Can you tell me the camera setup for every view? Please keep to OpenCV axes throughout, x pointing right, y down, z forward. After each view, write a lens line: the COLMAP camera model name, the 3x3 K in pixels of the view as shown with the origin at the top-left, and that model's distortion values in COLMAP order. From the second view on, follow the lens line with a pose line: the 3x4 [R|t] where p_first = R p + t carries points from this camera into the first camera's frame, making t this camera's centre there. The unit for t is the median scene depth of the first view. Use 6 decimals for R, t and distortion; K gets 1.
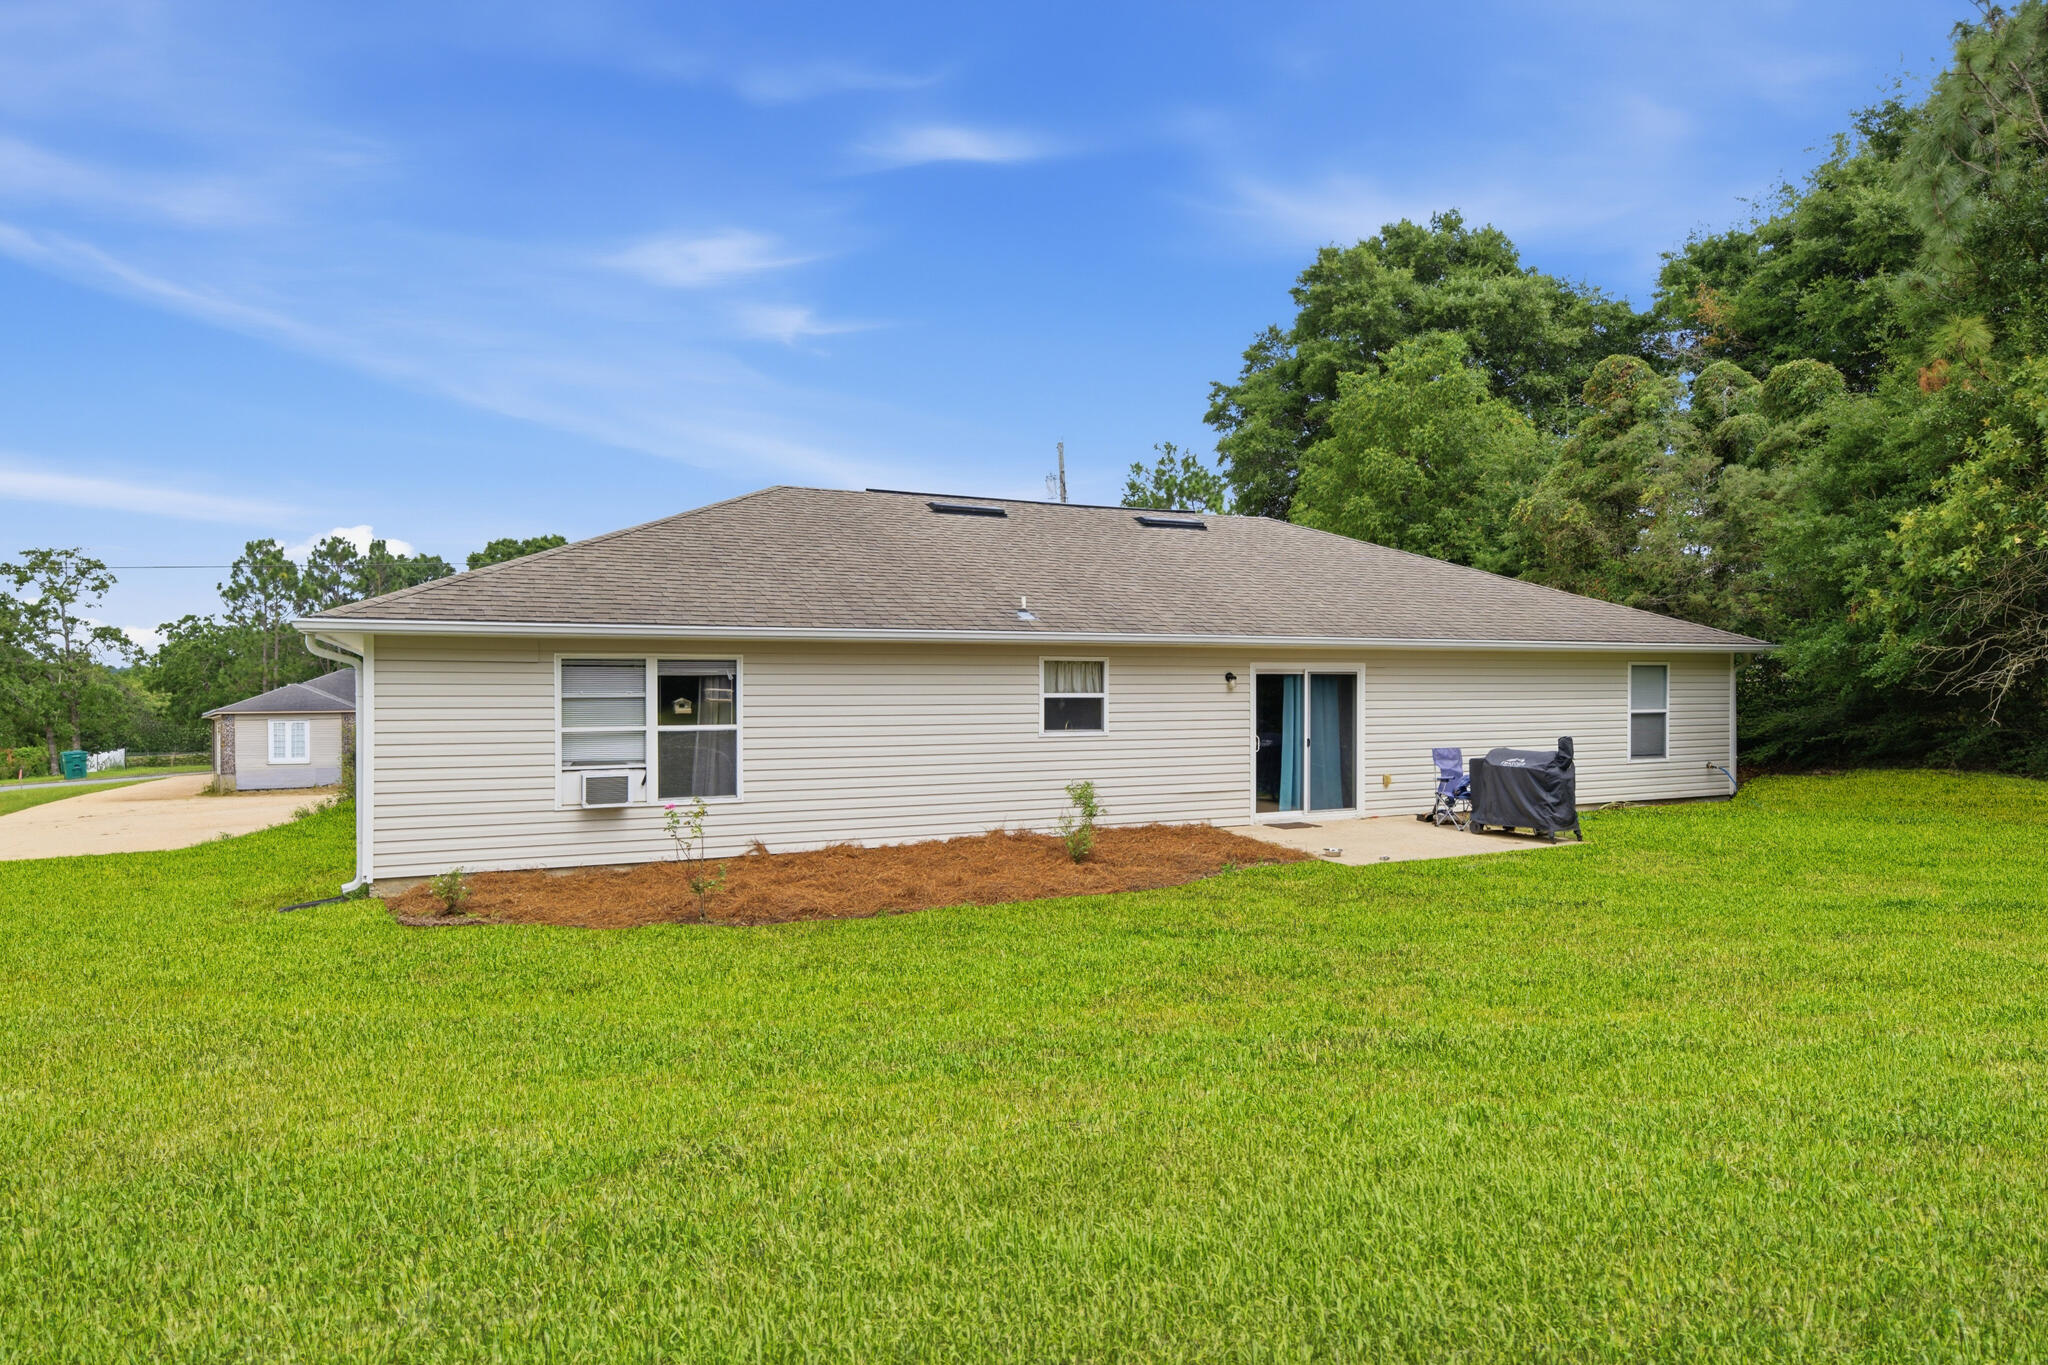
lens RADIAL K [[1204.1, 0, 1024.0], [0, 1204.1, 682.5], [0, 0, 1]] dist [0.000767, 0.000588]
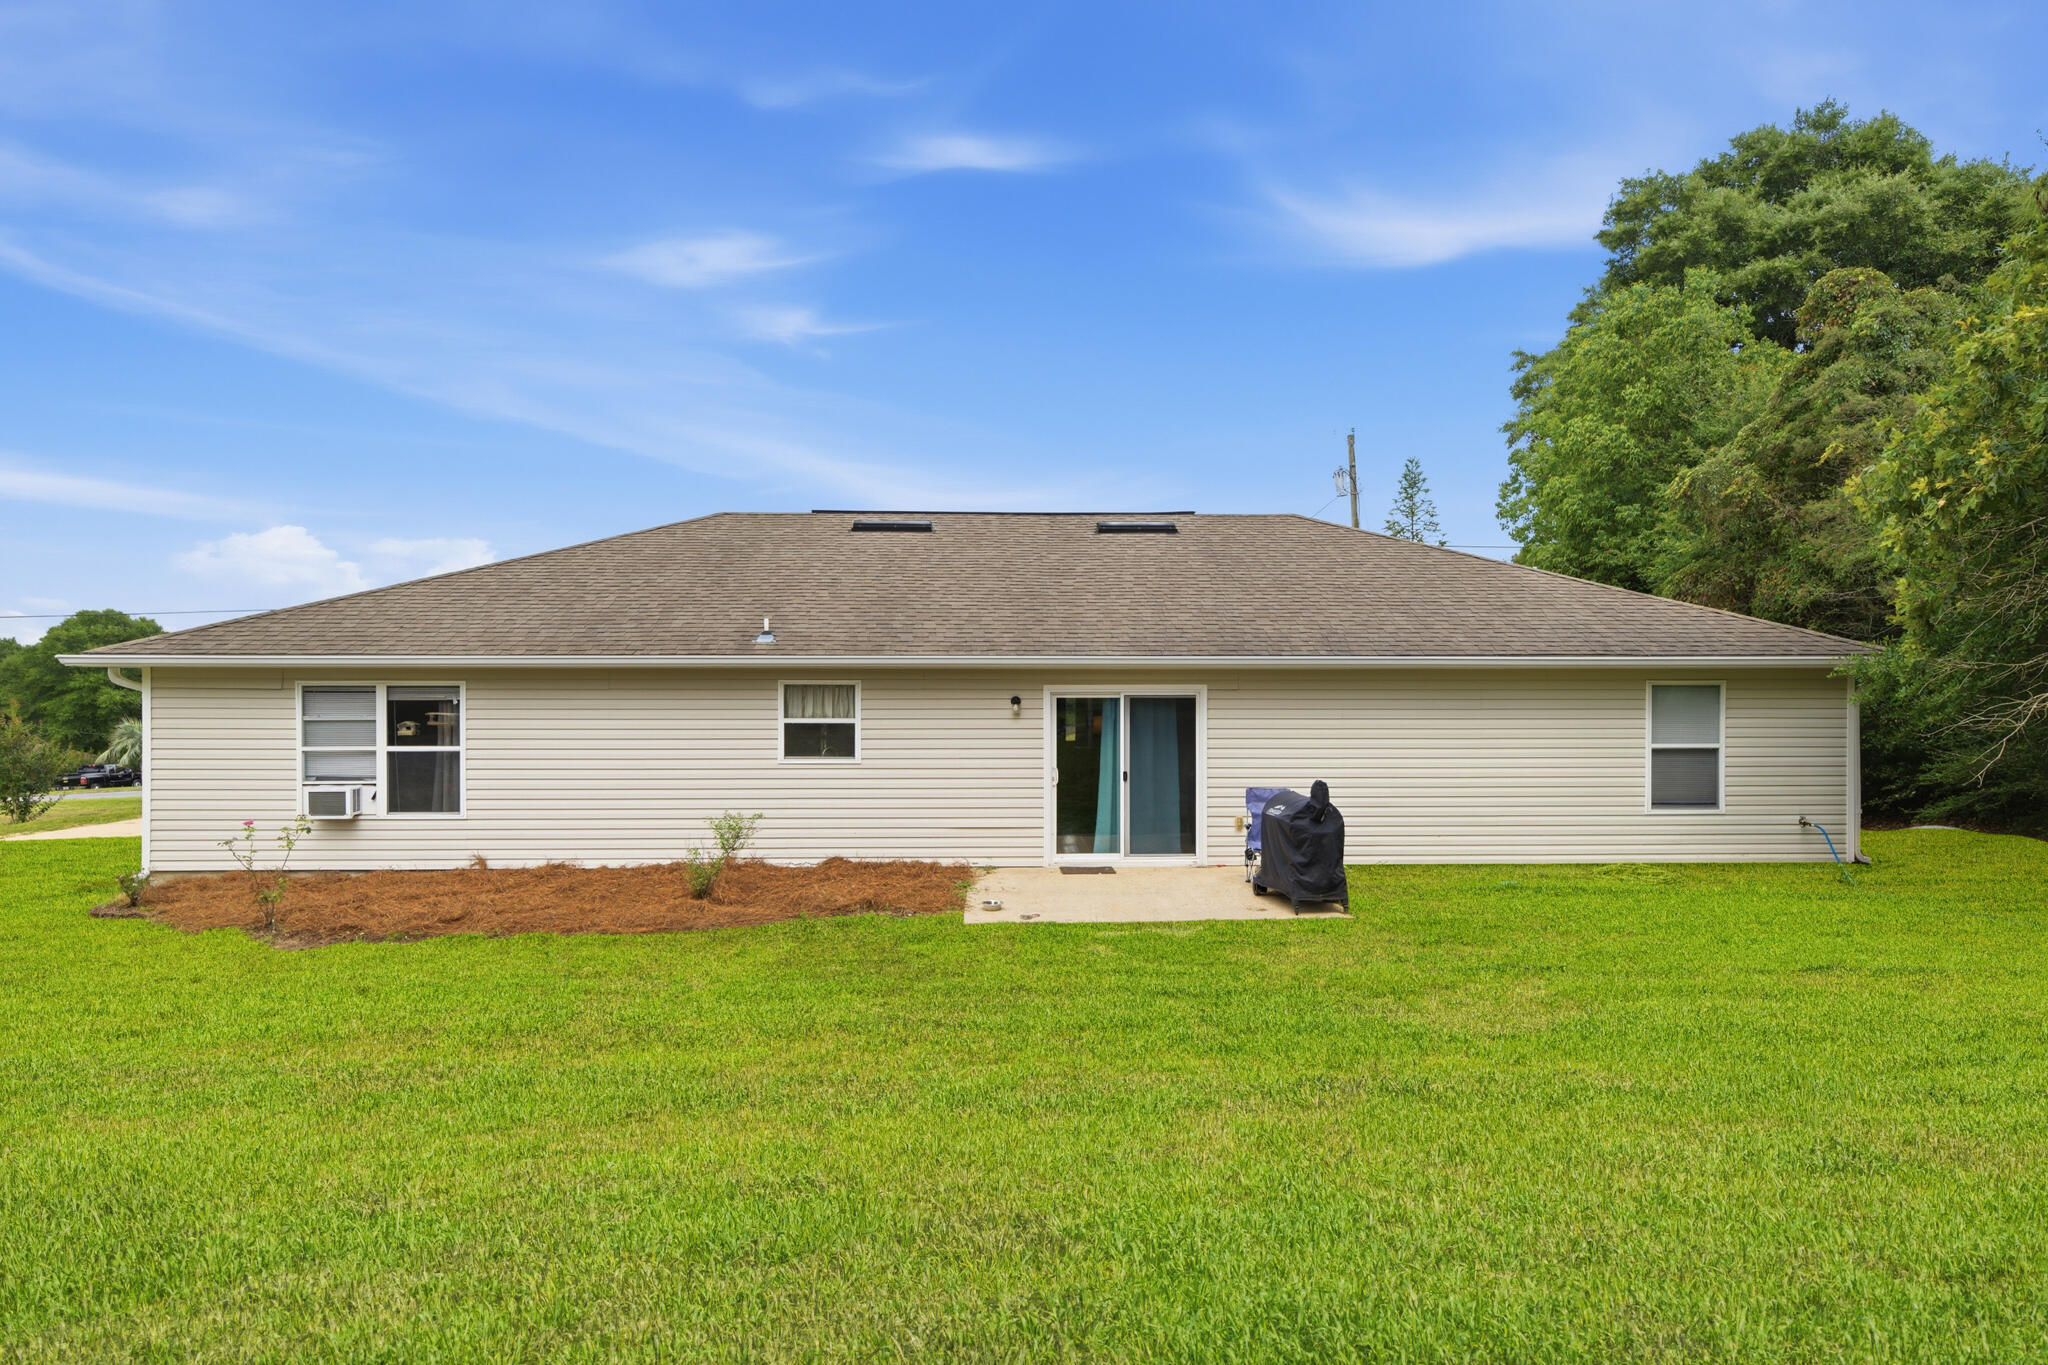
lens RADIAL K [[1204.1, 0, 1024.0], [0, 1204.1, 682.5], [0, 0, 1]] dist [0.000767, 0.000588]
pose [[0.917883, -0.000690, -0.396851, 0.566413], [-0.001249, 0.999989, -0.004626, -0.015420], [0.396850, 0.004741, 0.917871, 0.185014]]
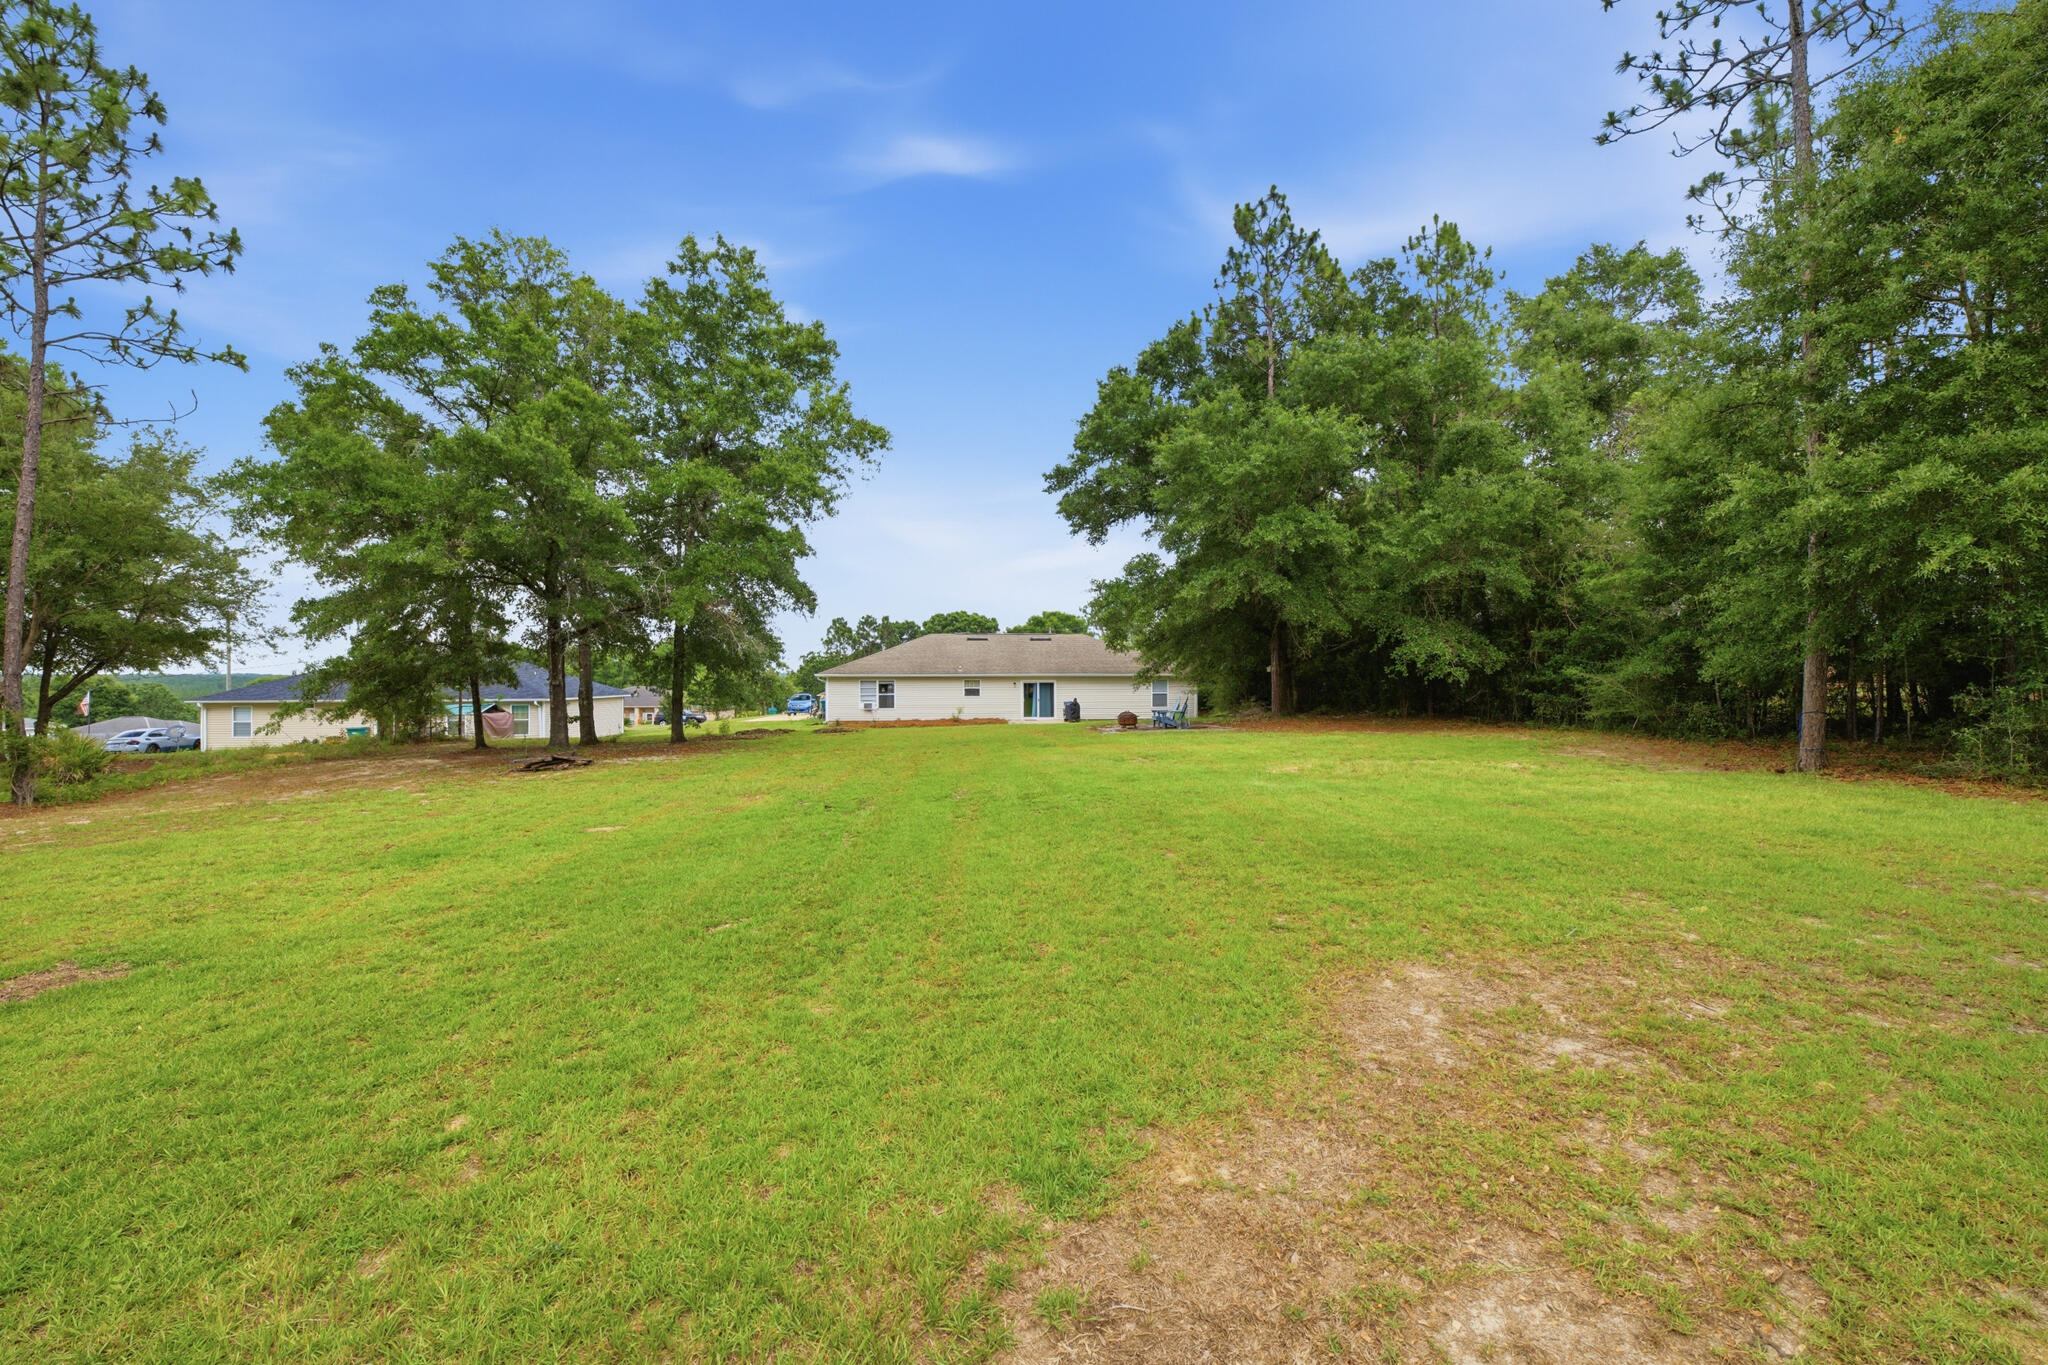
lens RADIAL K [[815.7, 0, 1024.0], [0, 815.7, 682.5], [0, 0, 1]] dist [-0.021992, 0.000066]
pose [[0.937533, -0.001214, -0.347894, 1.239283], [0.001887, 0.999997, 0.001597, -0.013287], [0.347891, -0.002154, 0.937532, -1.696967]]
